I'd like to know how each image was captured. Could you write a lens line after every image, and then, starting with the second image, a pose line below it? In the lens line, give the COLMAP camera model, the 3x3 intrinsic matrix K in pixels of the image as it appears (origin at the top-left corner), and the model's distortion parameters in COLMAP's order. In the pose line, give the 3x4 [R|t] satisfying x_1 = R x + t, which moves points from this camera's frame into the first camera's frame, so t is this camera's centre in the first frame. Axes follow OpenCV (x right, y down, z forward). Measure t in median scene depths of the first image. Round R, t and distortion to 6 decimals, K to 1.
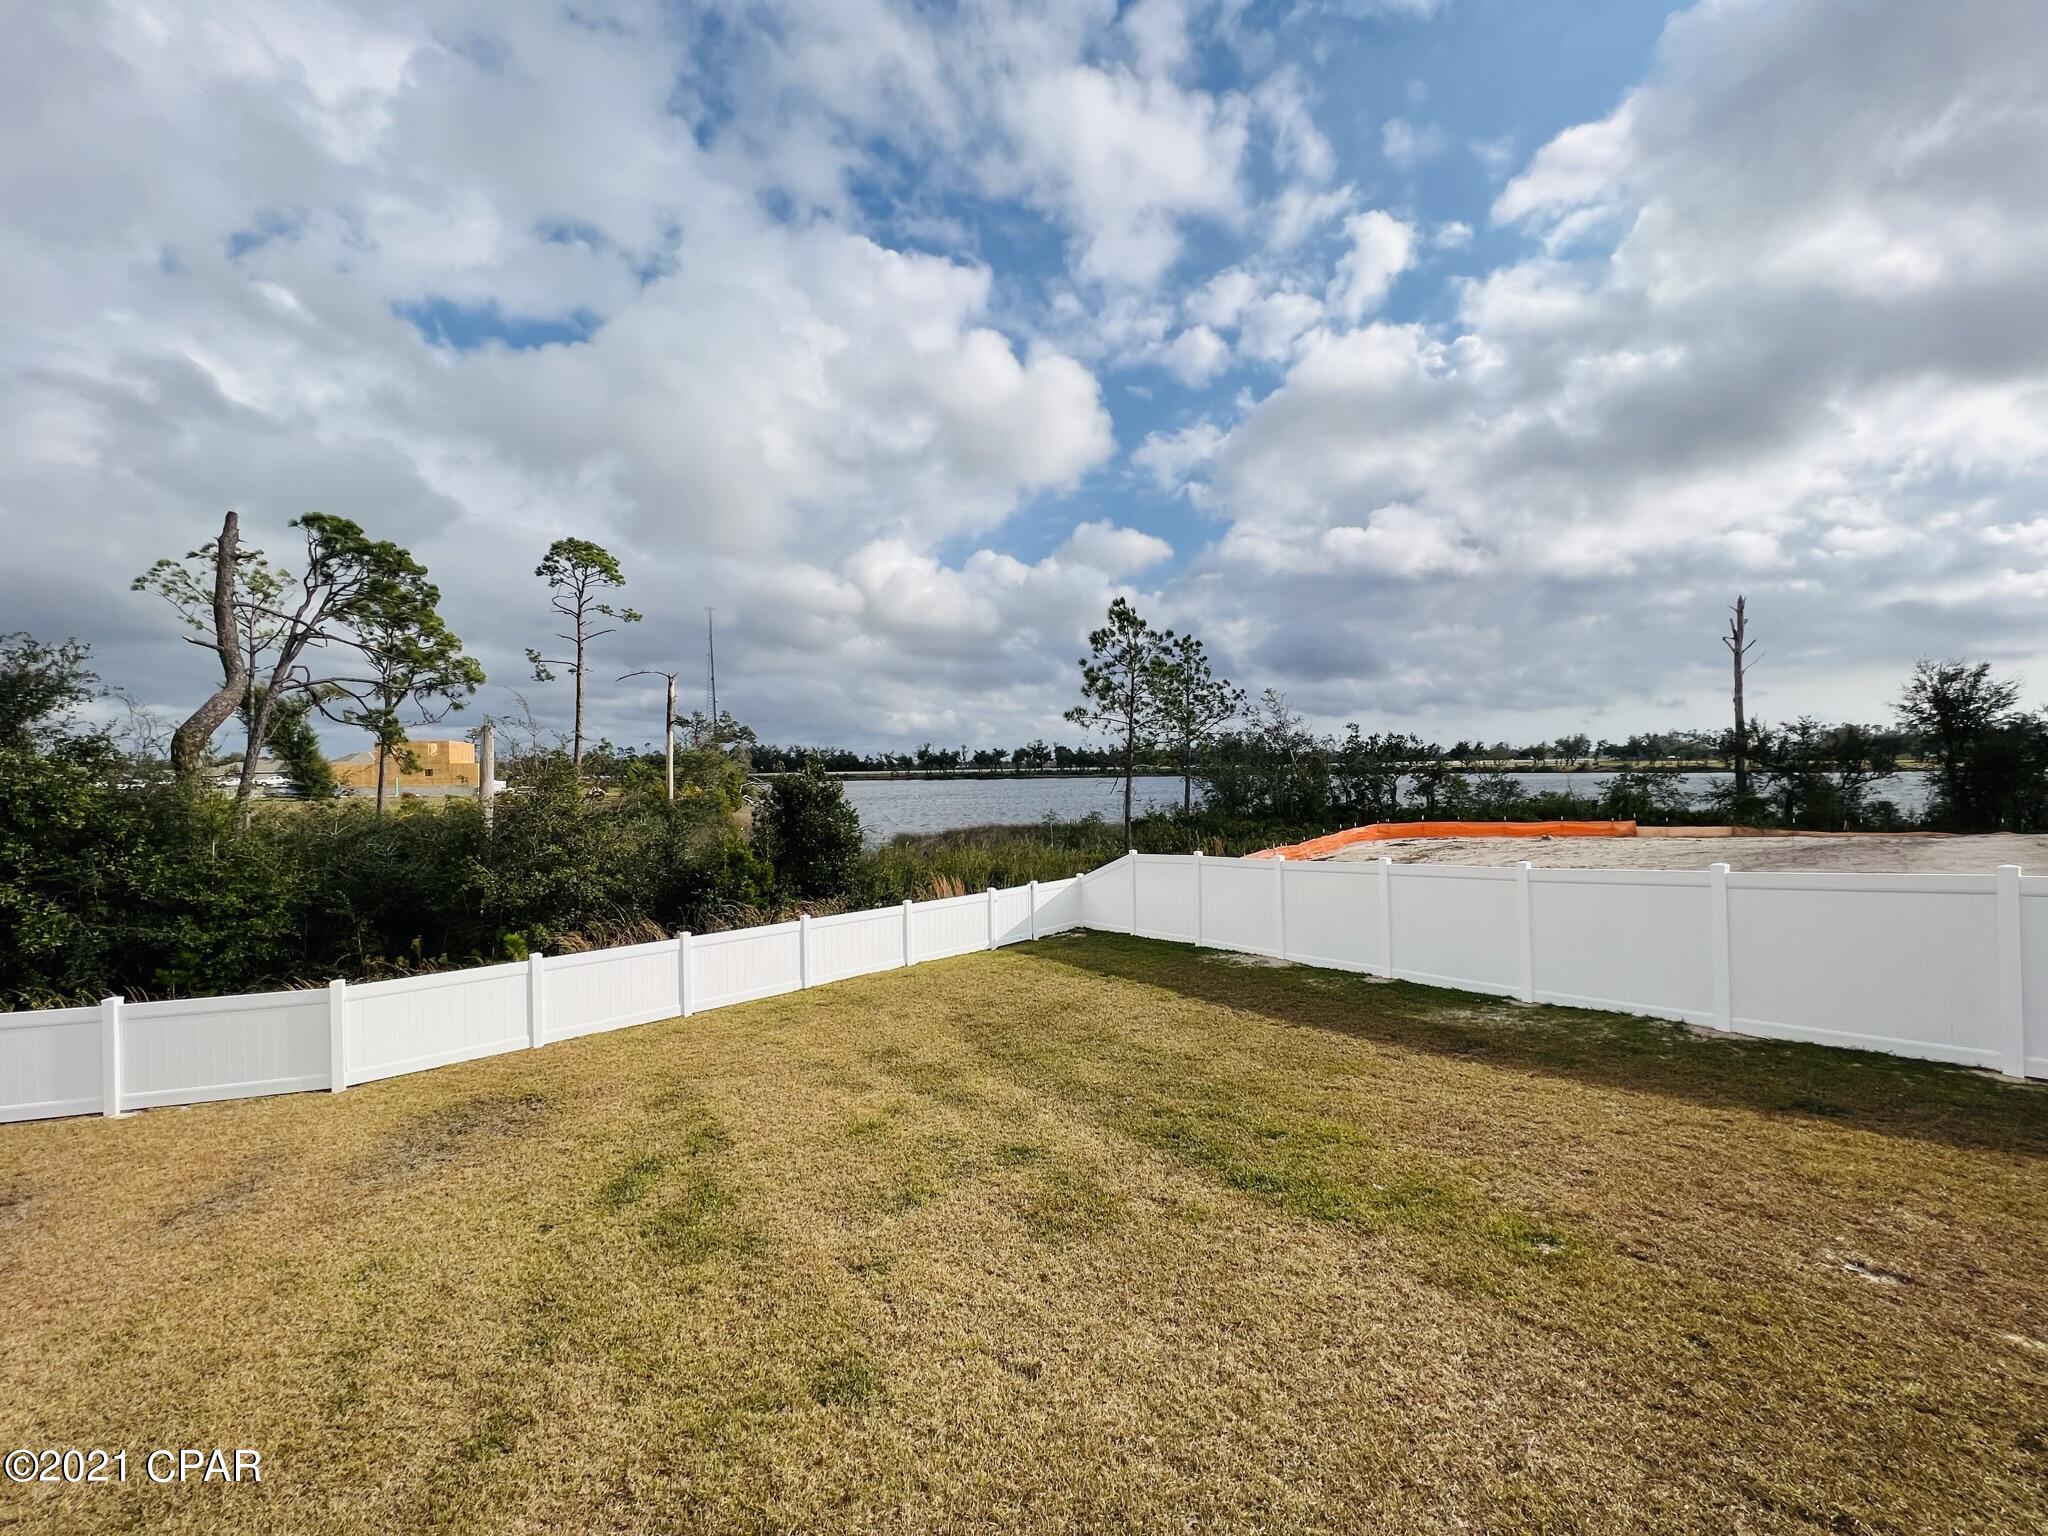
lens RADIAL K [[815.6, 0, 1025.5], [0, 815.6, 771.8], [0, 0, 1]] dist [-0.001348, 0.000581]
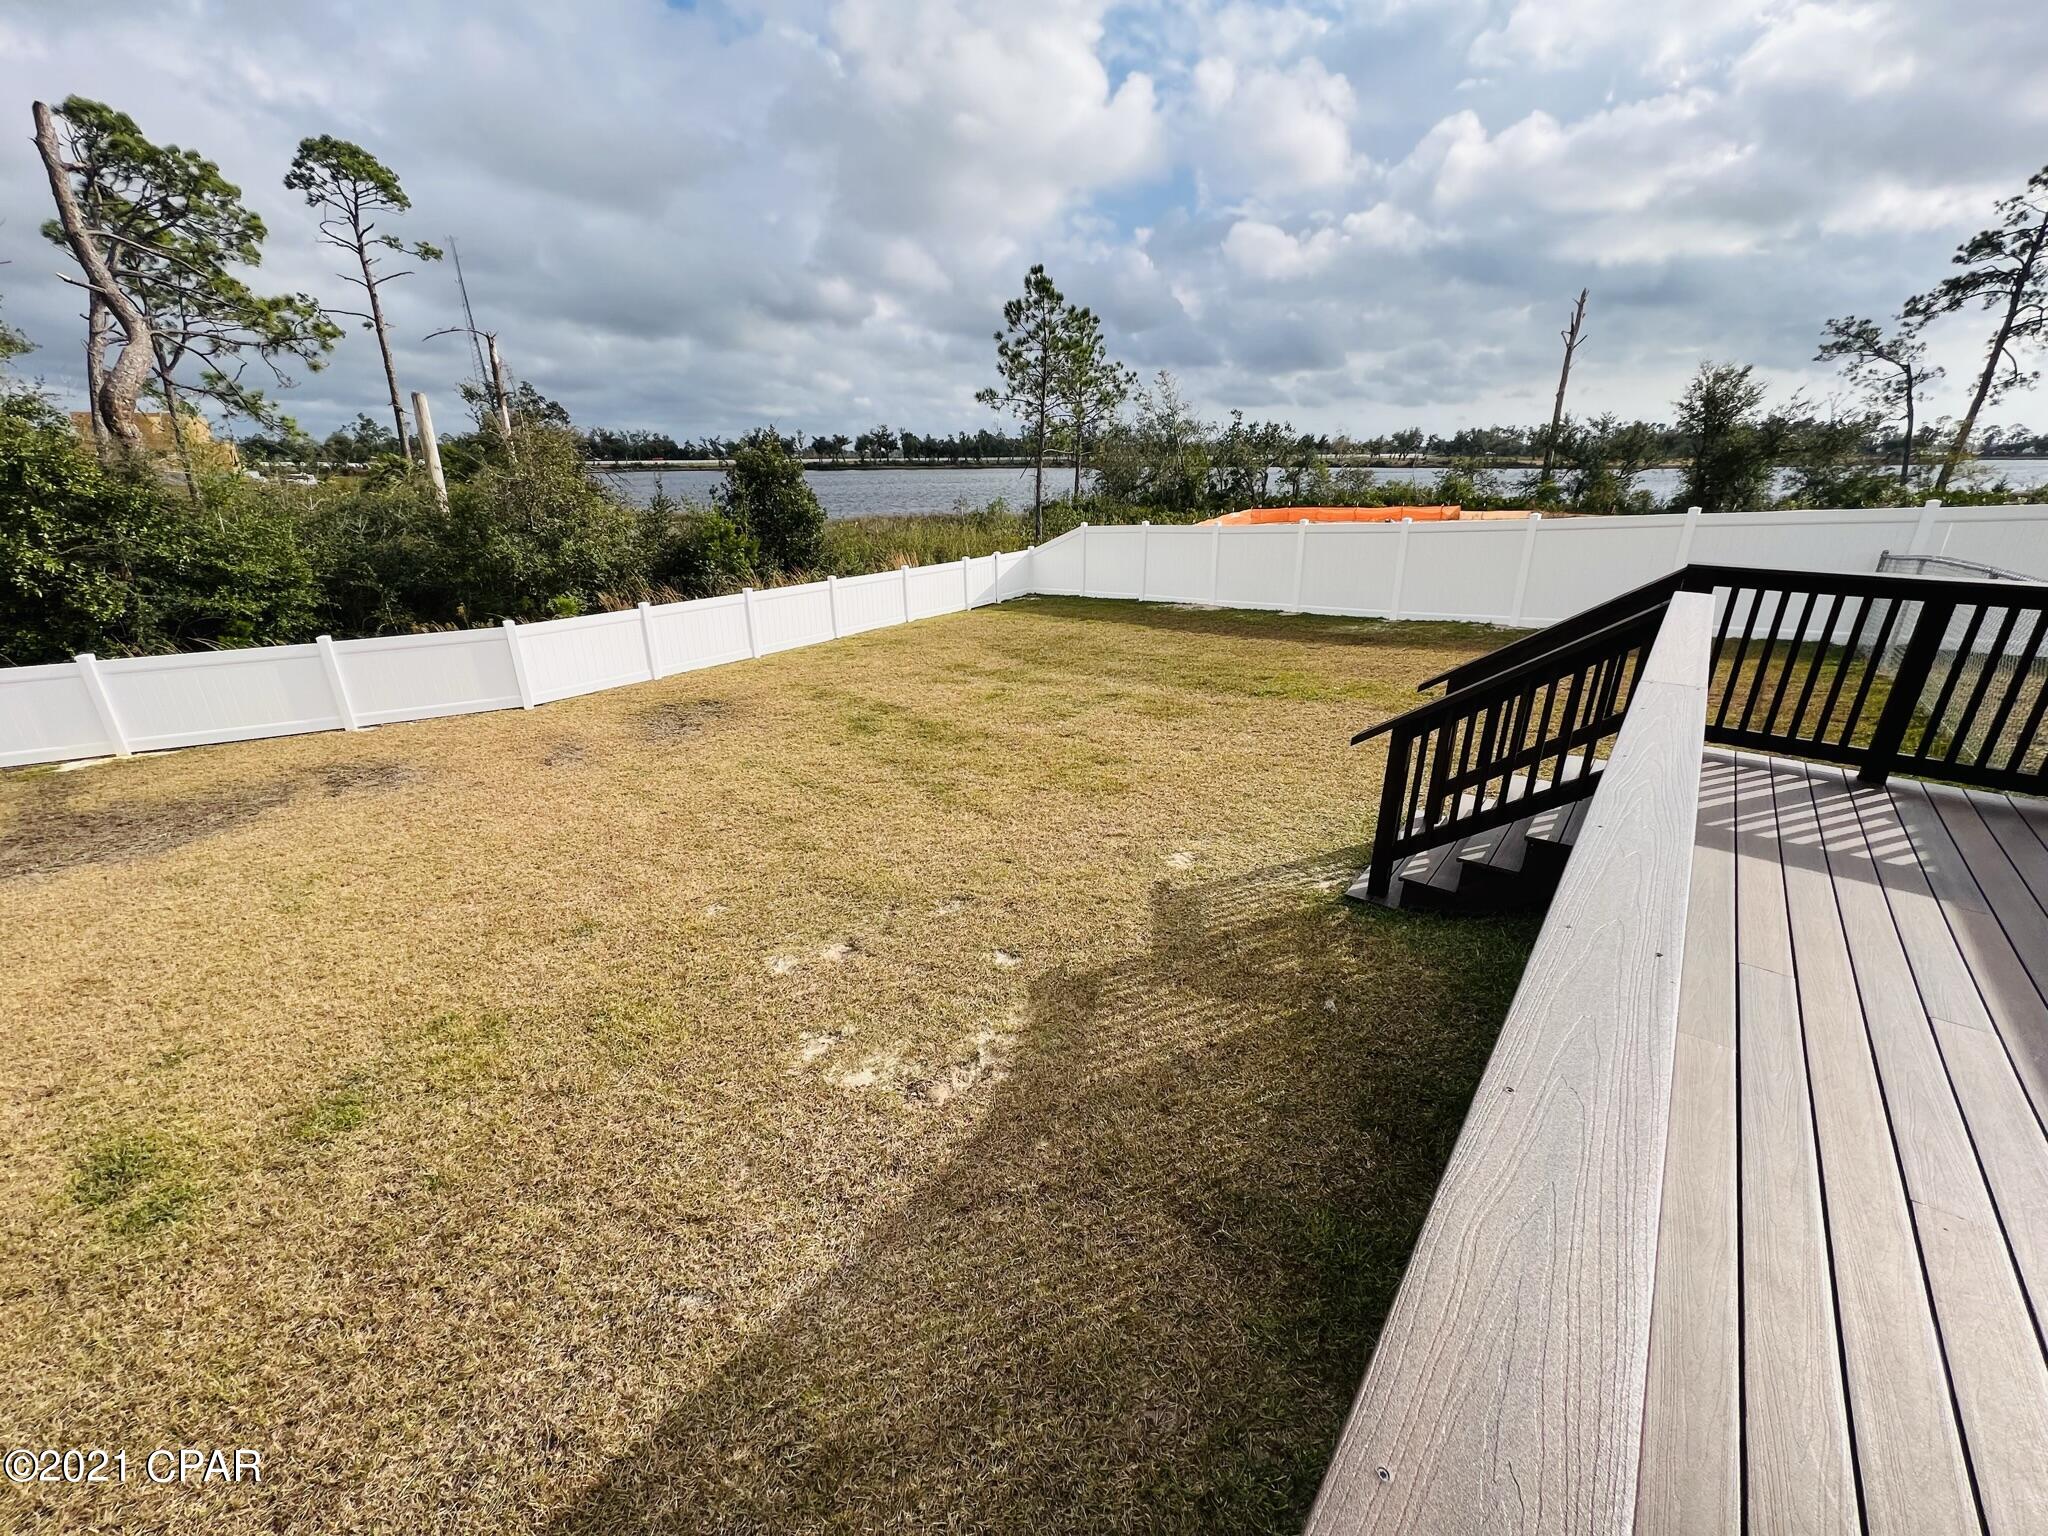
lens RADIAL K [[815.6, 0, 1024.9], [0, 815.6, 768.1], [0, 0, 1]] dist [-0.001348, 0.000581]
pose [[0.983248, -0.055941, 0.173474, -0.076608], [-0.008252, 0.937099, 0.348966, 0.008071], [-0.182084, -0.344552, 0.920939, -0.079190]]
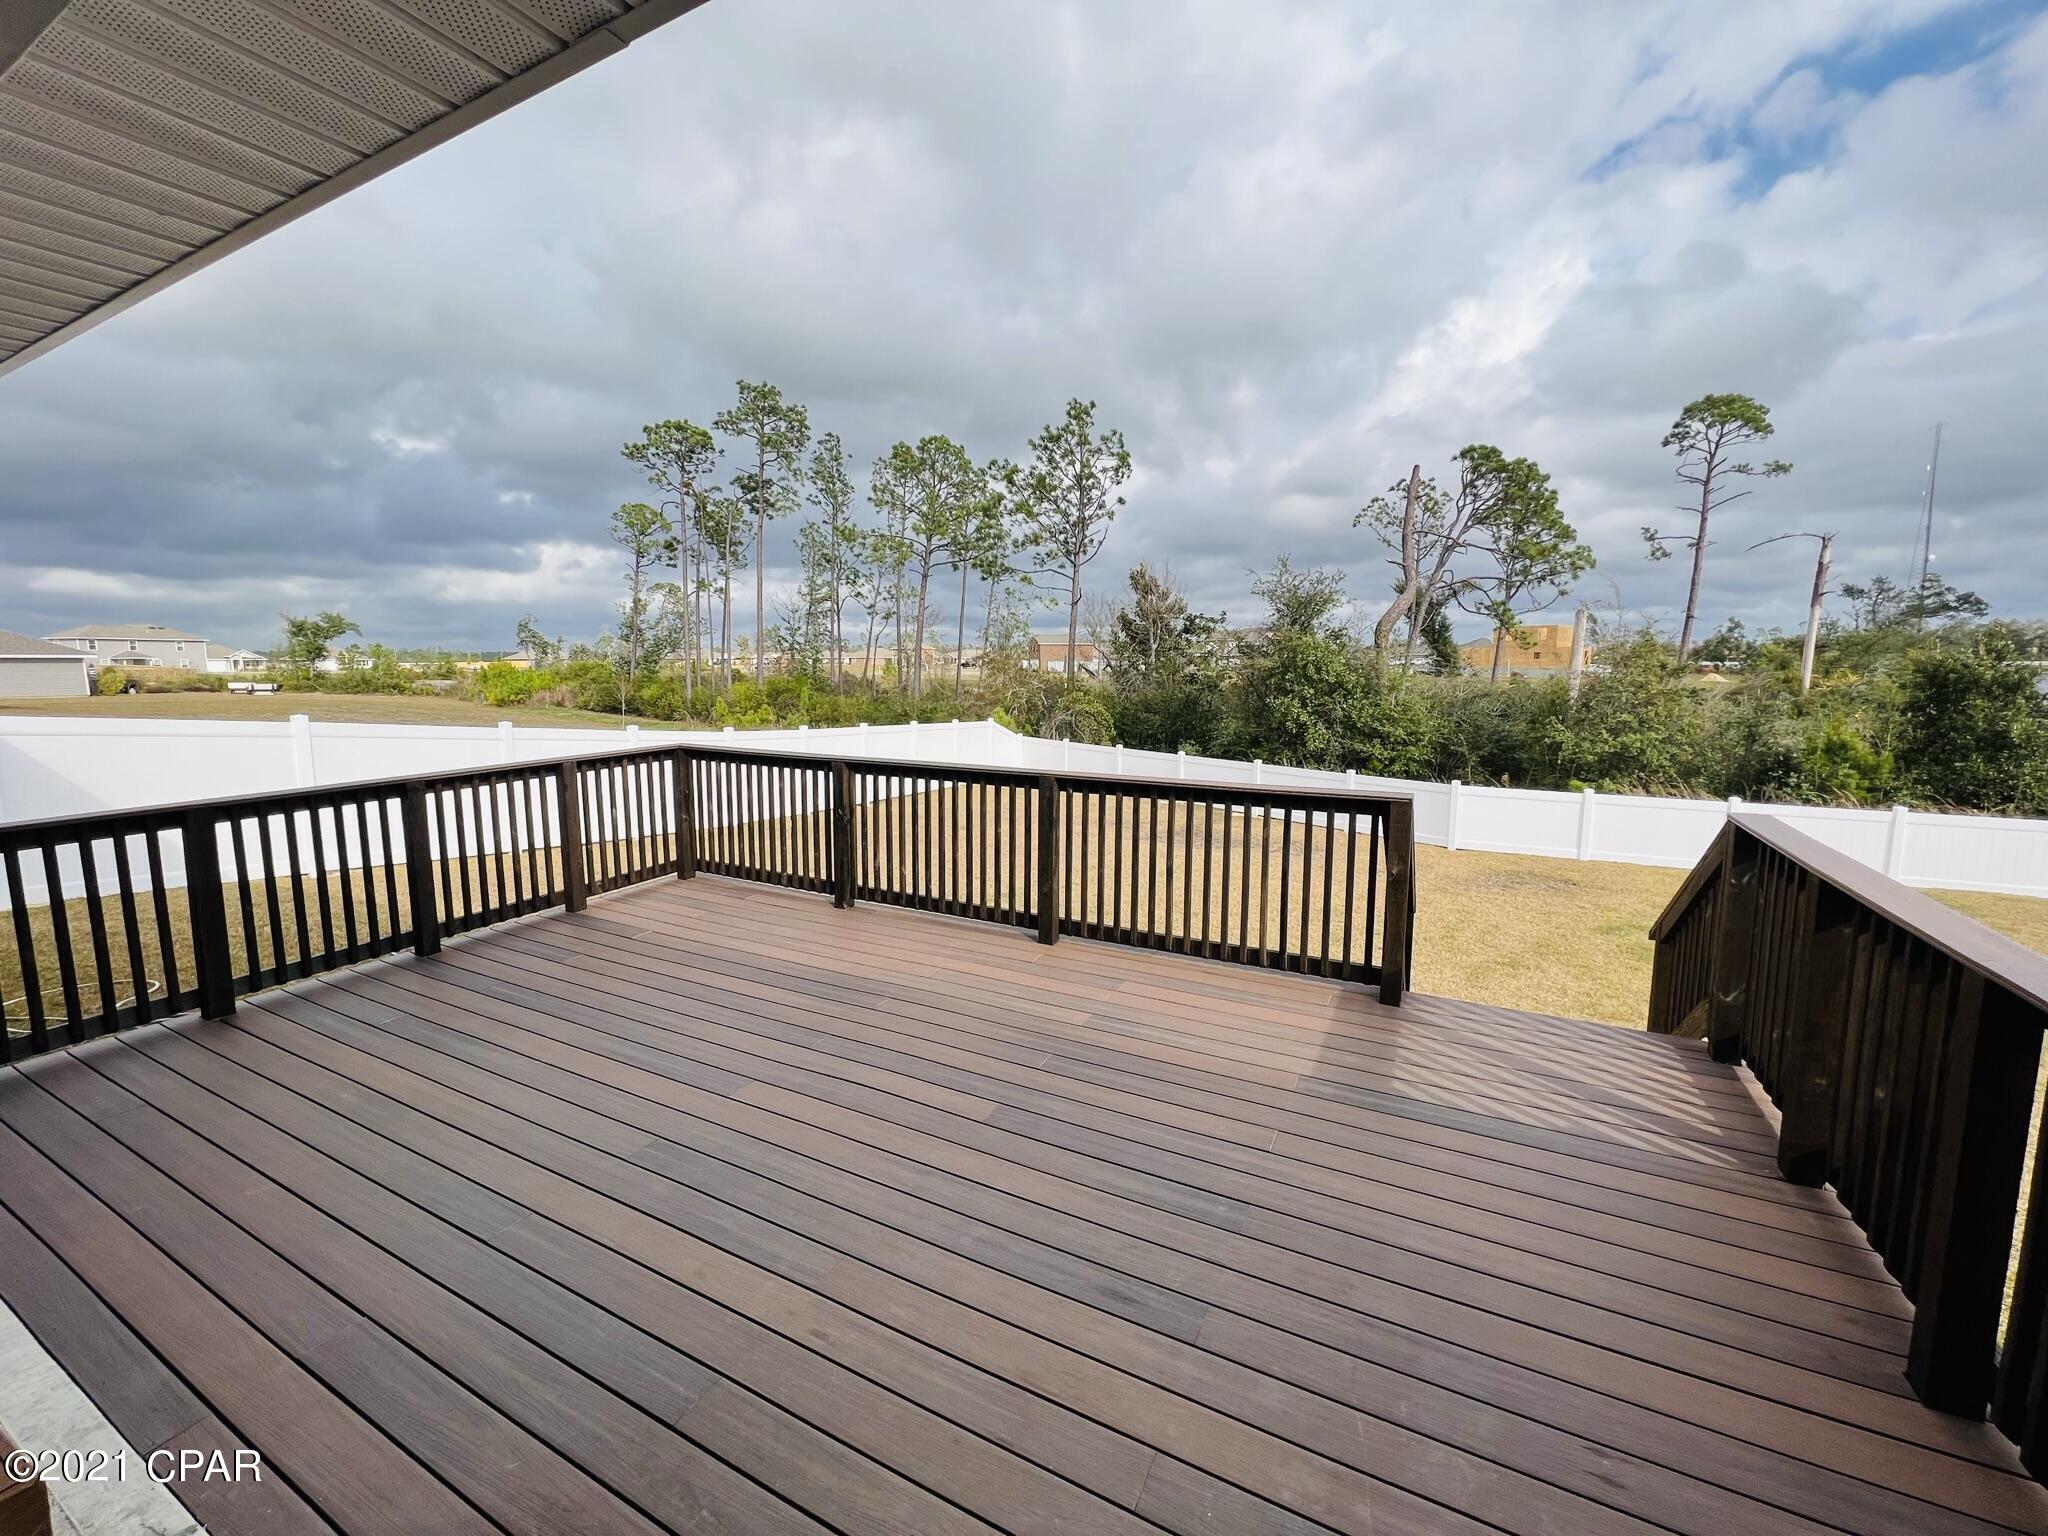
lens RADIAL K [[815.6, 0, 1027.5], [0, 815.6, 774.6], [0, 0, 1]] dist [-0.001348, 0.000581]
pose [[0.373461, 0.140775, -0.916902, 0.067789], [-0.008107, 0.988876, 0.148524, 0.004576], [0.927611, -0.048035, 0.370447, -0.082809]]
